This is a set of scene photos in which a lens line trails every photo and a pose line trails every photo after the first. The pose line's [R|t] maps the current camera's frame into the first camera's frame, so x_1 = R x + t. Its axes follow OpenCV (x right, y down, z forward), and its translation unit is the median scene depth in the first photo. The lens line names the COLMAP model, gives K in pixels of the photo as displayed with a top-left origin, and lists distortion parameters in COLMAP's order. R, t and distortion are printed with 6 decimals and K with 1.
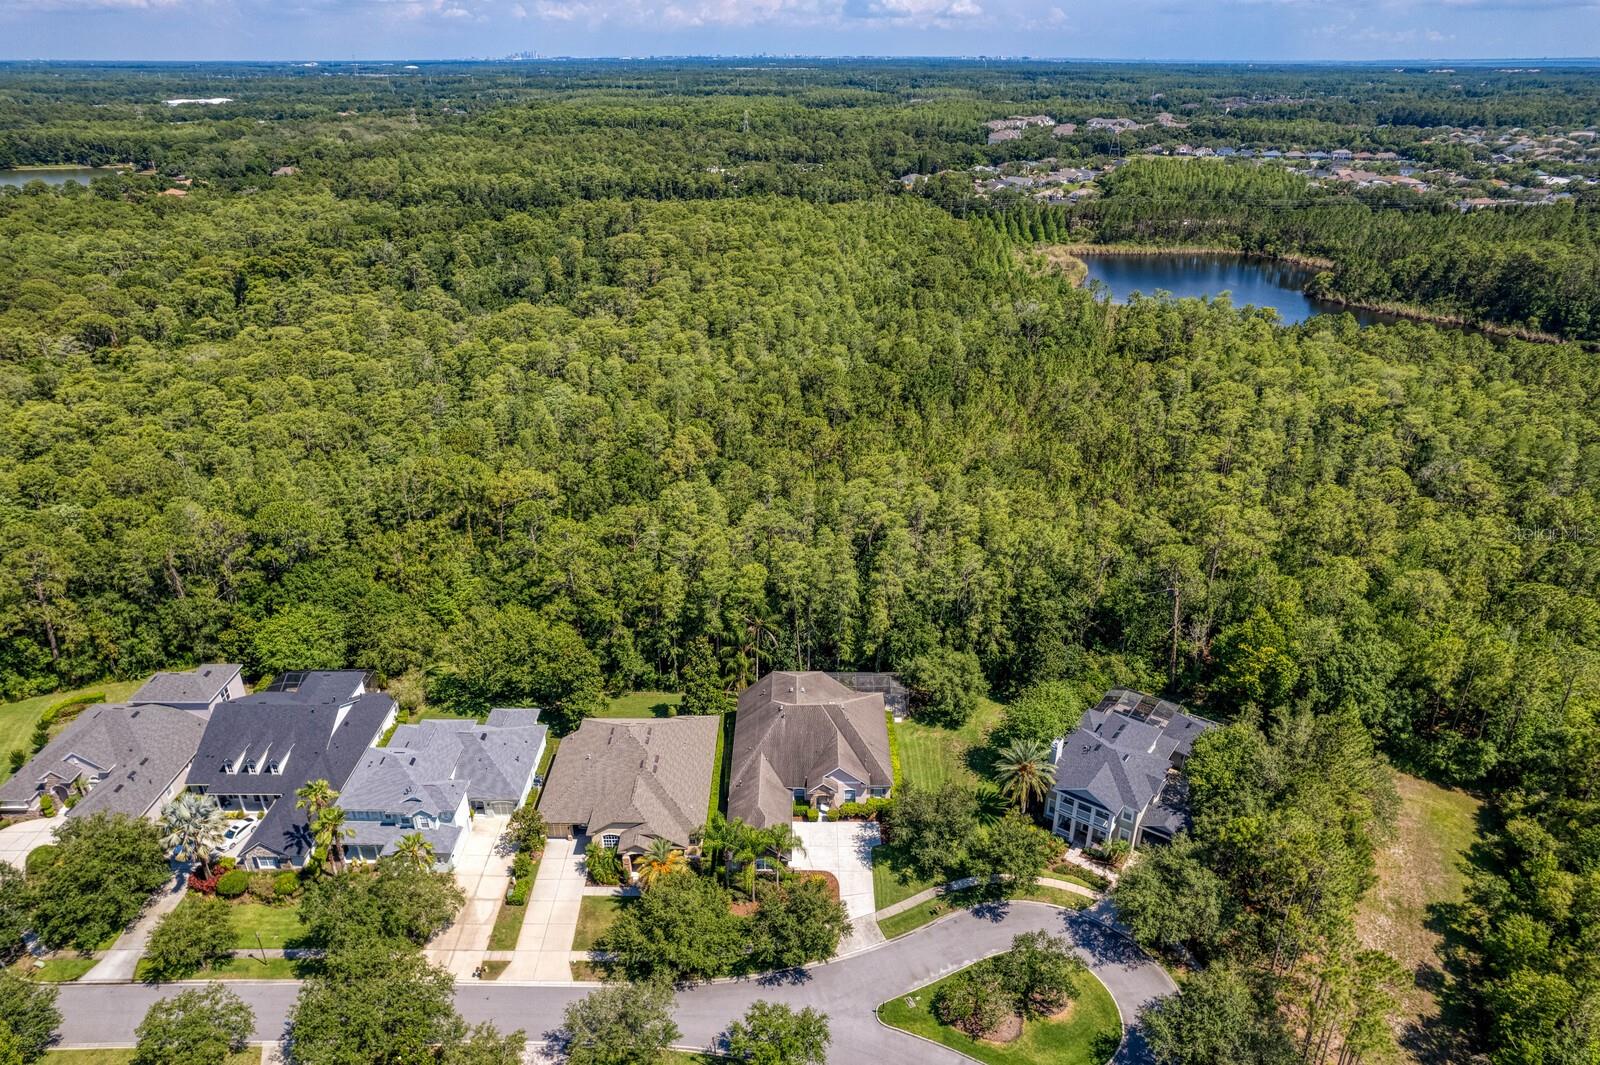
lens RADIAL K [[1028.7, 0, 804.9], [0, 1028.7, 527.0], [0, 0, 1]] dist [-0.077410, 0.073992]
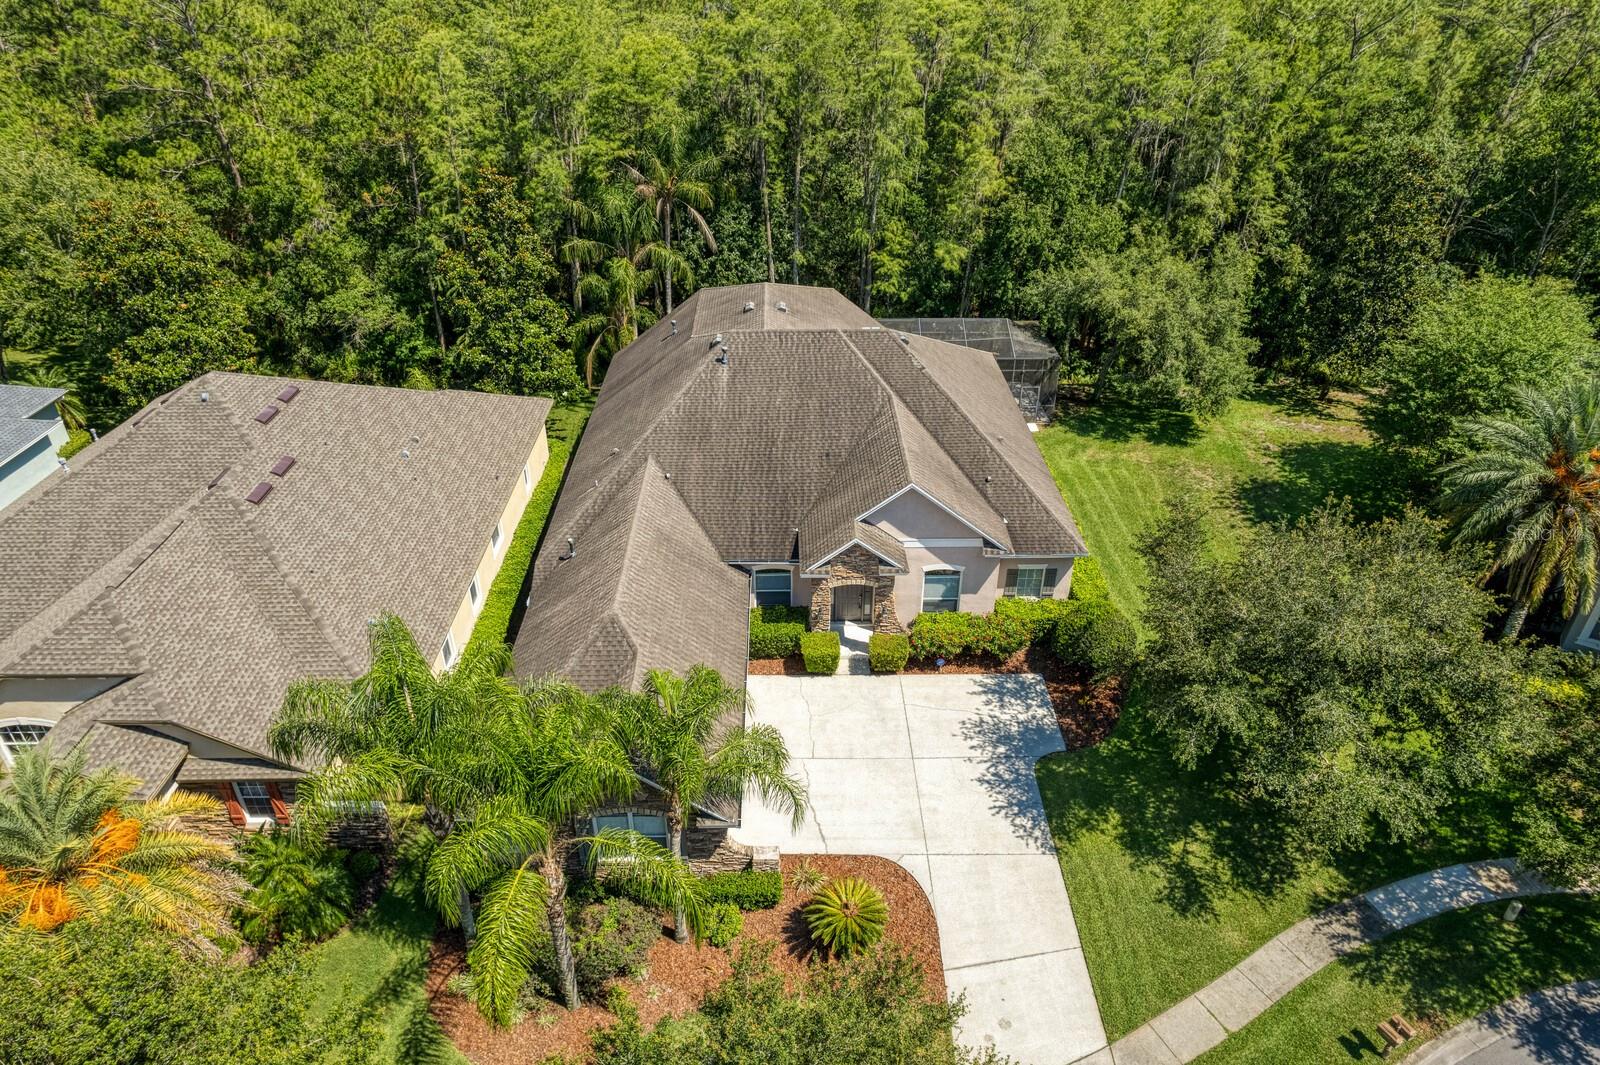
lens RADIAL K [[1028.7, 0, 804.9], [0, 1028.7, 527.0], [0, 0, 1]] dist [-0.077410, 0.073992]
pose [[0.999769, -0.005408, 0.020818, -0.002071], [0.003220, 0.994600, 0.103733, 0.191152], [-0.021266, -0.103642, 0.994387, 0.631570]]
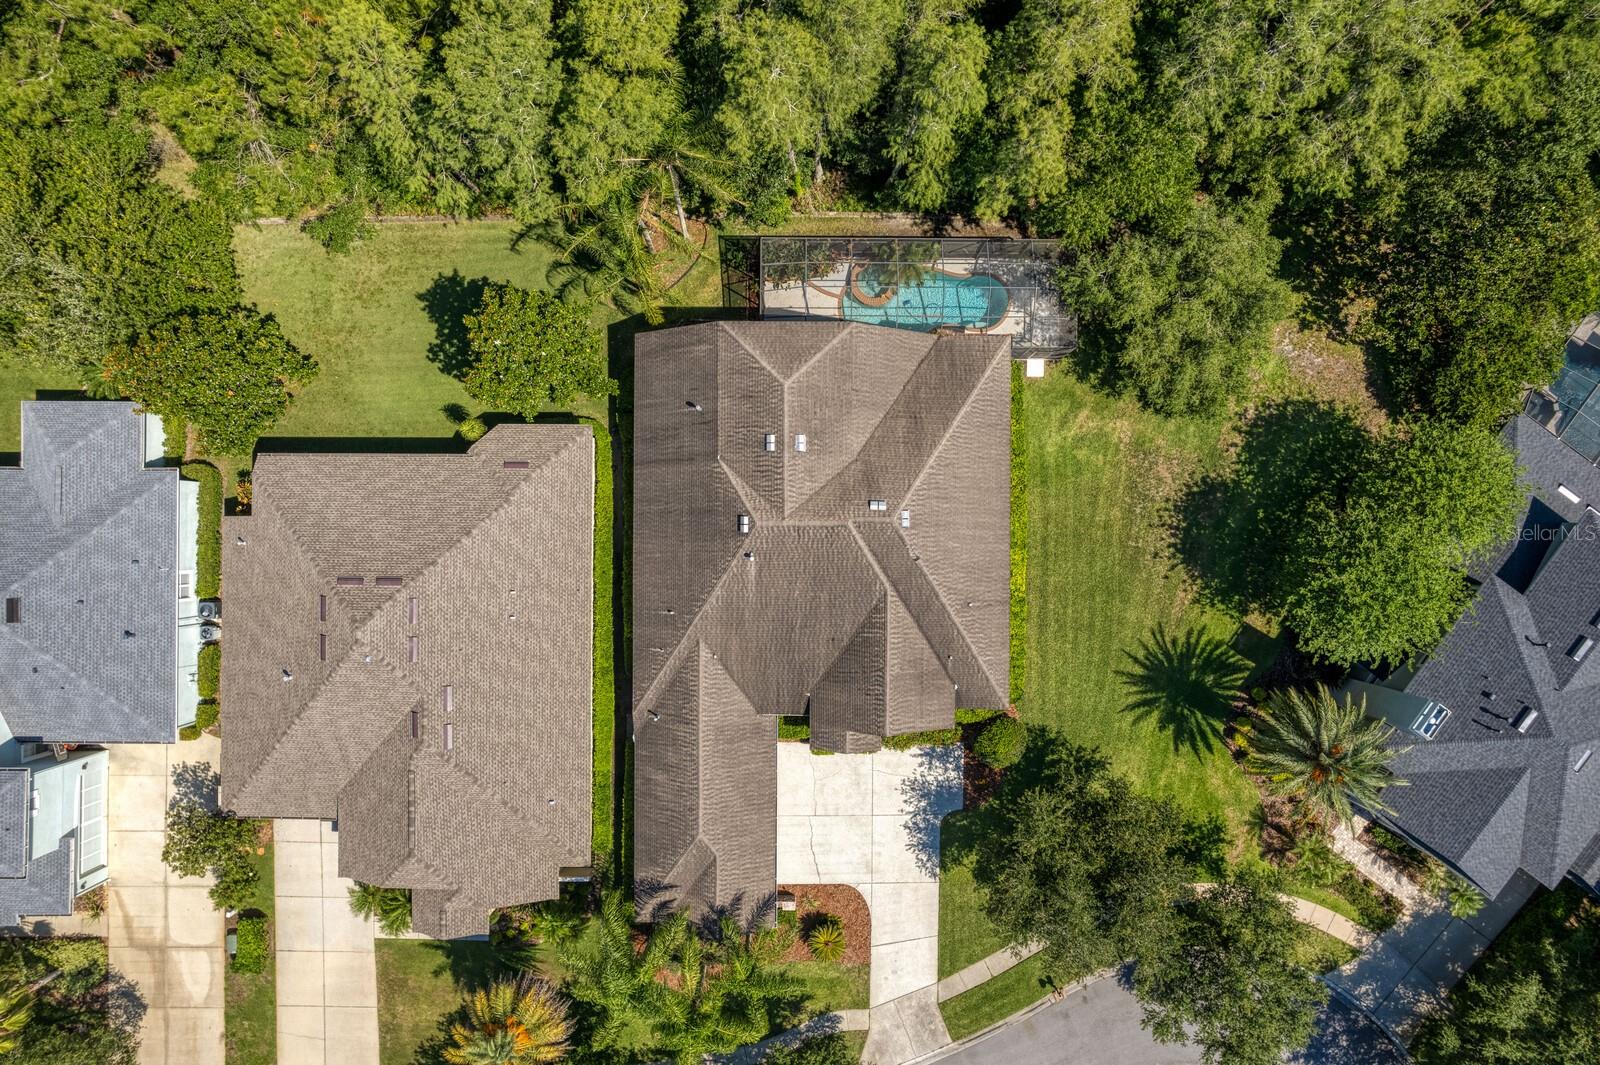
lens RADIAL K [[1062.3, 0, 806.7], [0, 1062.3, 532.2], [0, 0, 1]] dist [-0.084211, 0.070708]
pose [[0.999973, 0.006273, 0.003843, -0.001279], [-0.006169, 0.430349, 0.902642, -0.167712], [0.004008, -0.902641, 0.430376, 0.782556]]
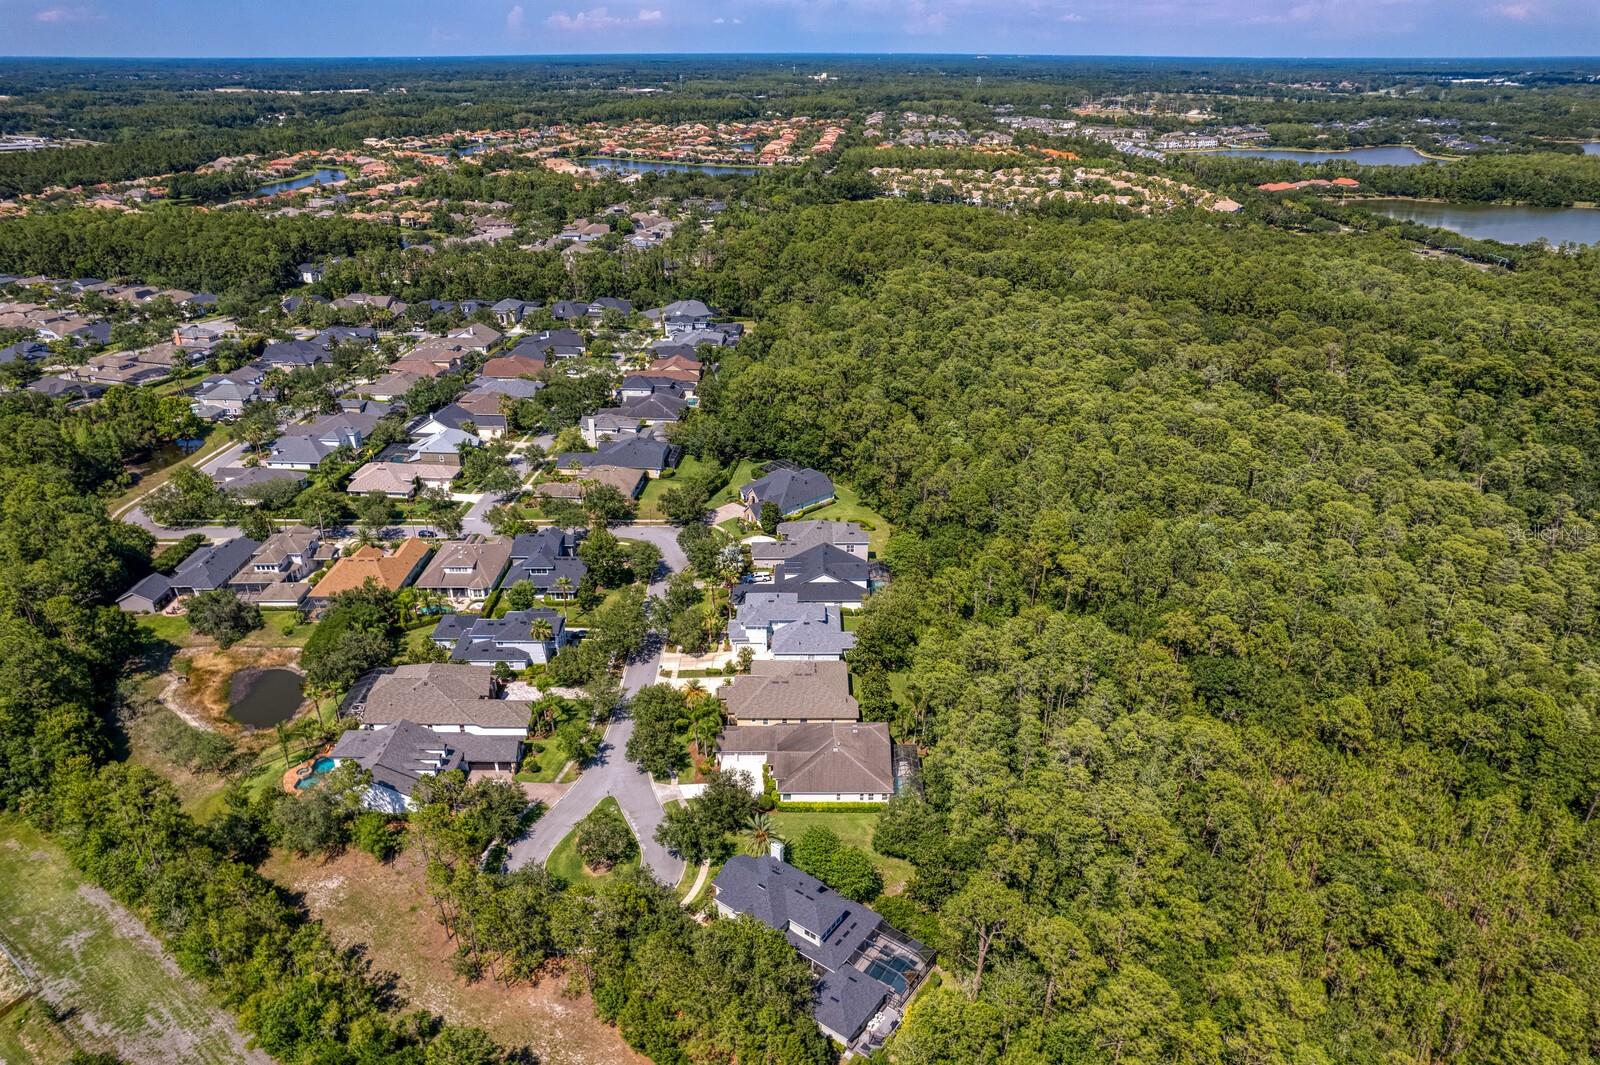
lens RADIAL K [[1029.4, 0, 804.5], [0, 1029.4, 532.1], [0, 0, 1]] dist [-0.070470, 0.065515]
pose [[0.000985, 0.431914, -0.901914, 1.079159], [-0.424544, 0.816781, 0.390682, -0.544739], [0.905407, 0.382517, 0.184171, 0.570722]]
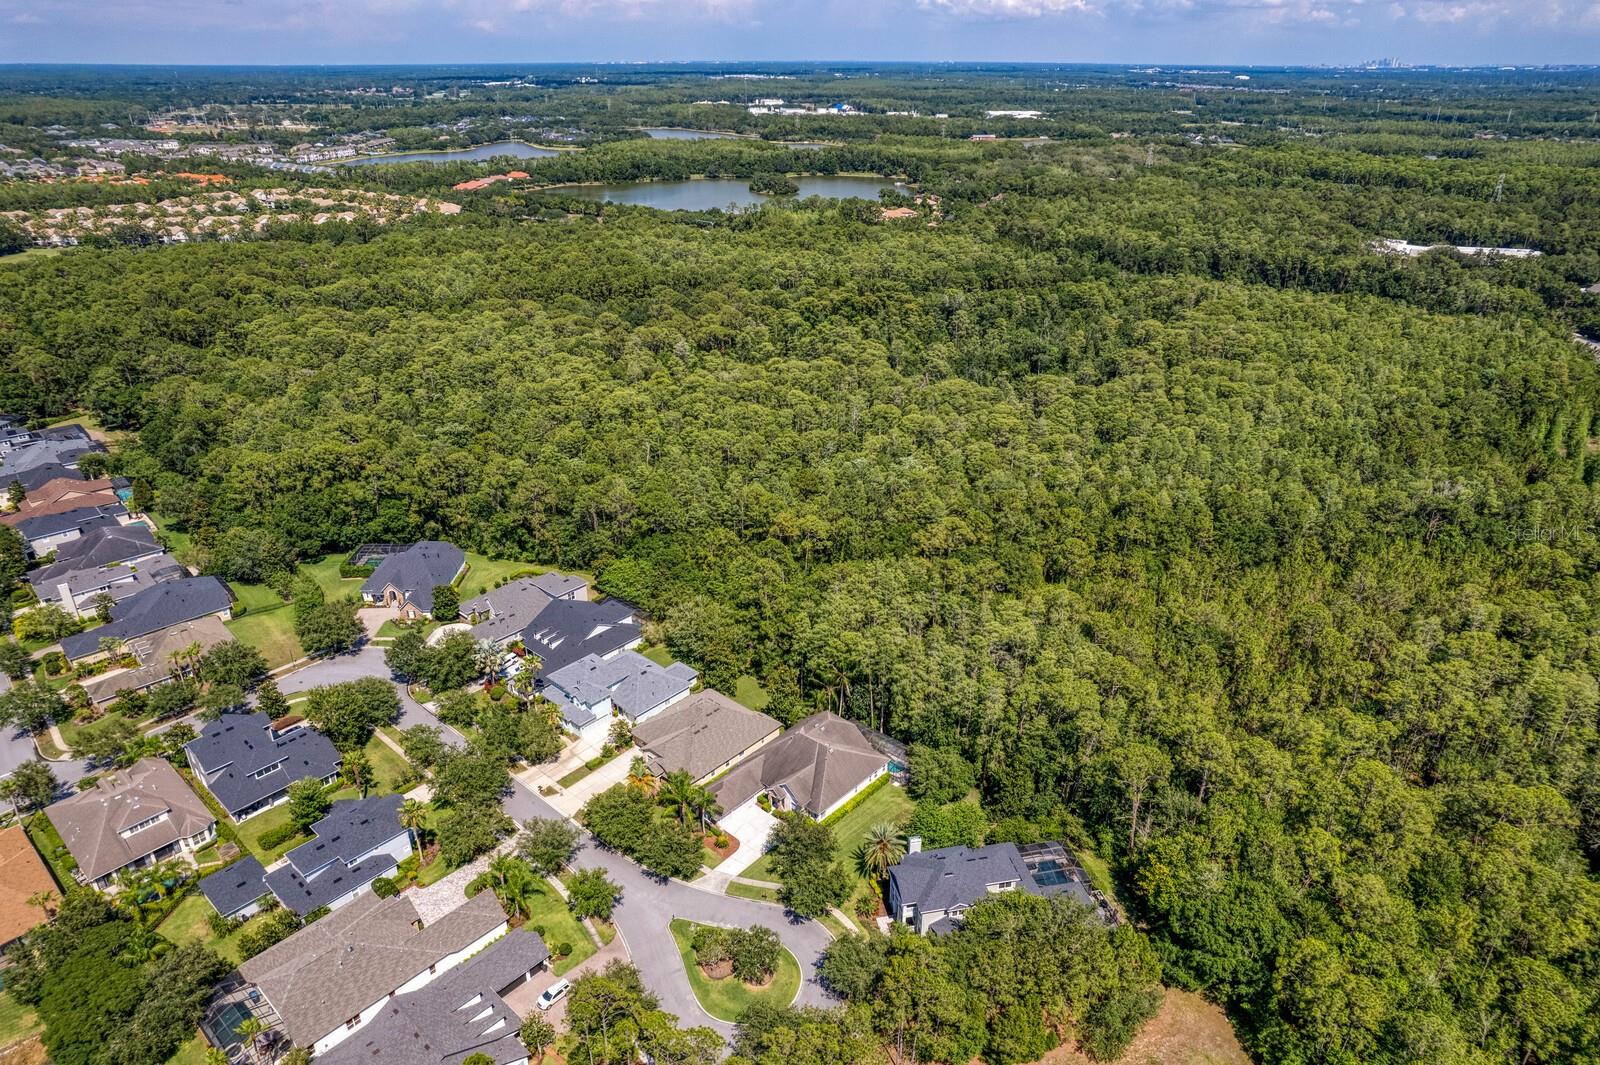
lens RADIAL K [[1021.6, 0, 806.1], [0, 1021.6, 533.5], [0, 0, 1]] dist [-0.078733, 0.072492]
pose [[0.743973, 0.288147, -0.602890, 0.708672], [-0.284731, 0.952939, 0.104089, -0.220919], [0.604510, 0.094223, 0.791005, -0.115755]]
